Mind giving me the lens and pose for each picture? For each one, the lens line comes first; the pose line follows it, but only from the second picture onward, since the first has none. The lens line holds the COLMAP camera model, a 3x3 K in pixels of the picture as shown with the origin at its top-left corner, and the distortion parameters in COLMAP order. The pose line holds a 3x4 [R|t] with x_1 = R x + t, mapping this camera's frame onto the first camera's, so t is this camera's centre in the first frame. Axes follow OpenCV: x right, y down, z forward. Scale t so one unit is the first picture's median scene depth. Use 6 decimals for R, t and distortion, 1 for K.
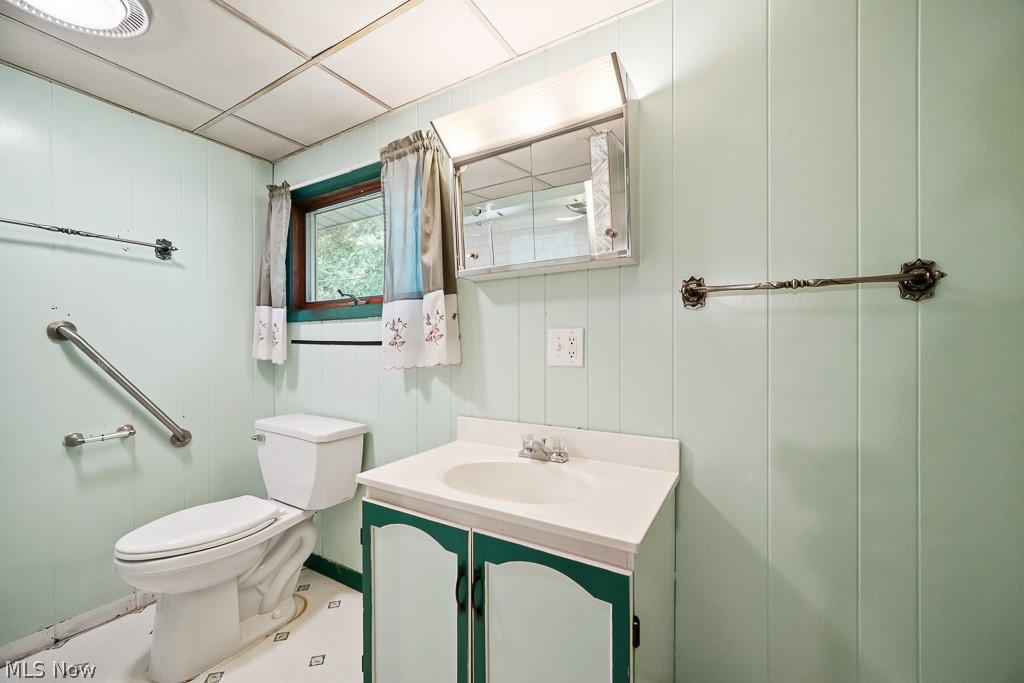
lens RADIAL K [[404.0, 0, 510.5], [0, 404.0, 344.0], [0, 0, 1]] dist [-0.001878, 0.000020]
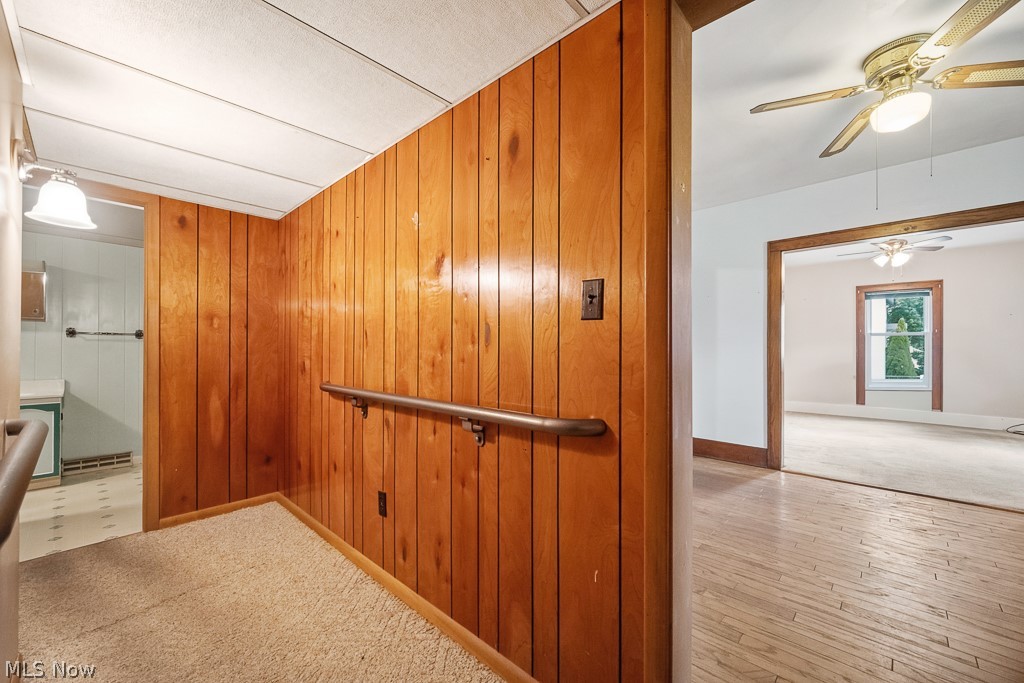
lens RADIAL K [[404.0, 0, 504.5], [0, 404.0, 344.8], [0, 0, 1]] dist [-0.001878, 0.000020]
pose [[0.203480, 0.010439, 0.979023, -2.461056], [-0.003010, 0.999945, -0.010036, -0.012976], [-0.979074, -0.000905, 0.203500, -3.757544]]
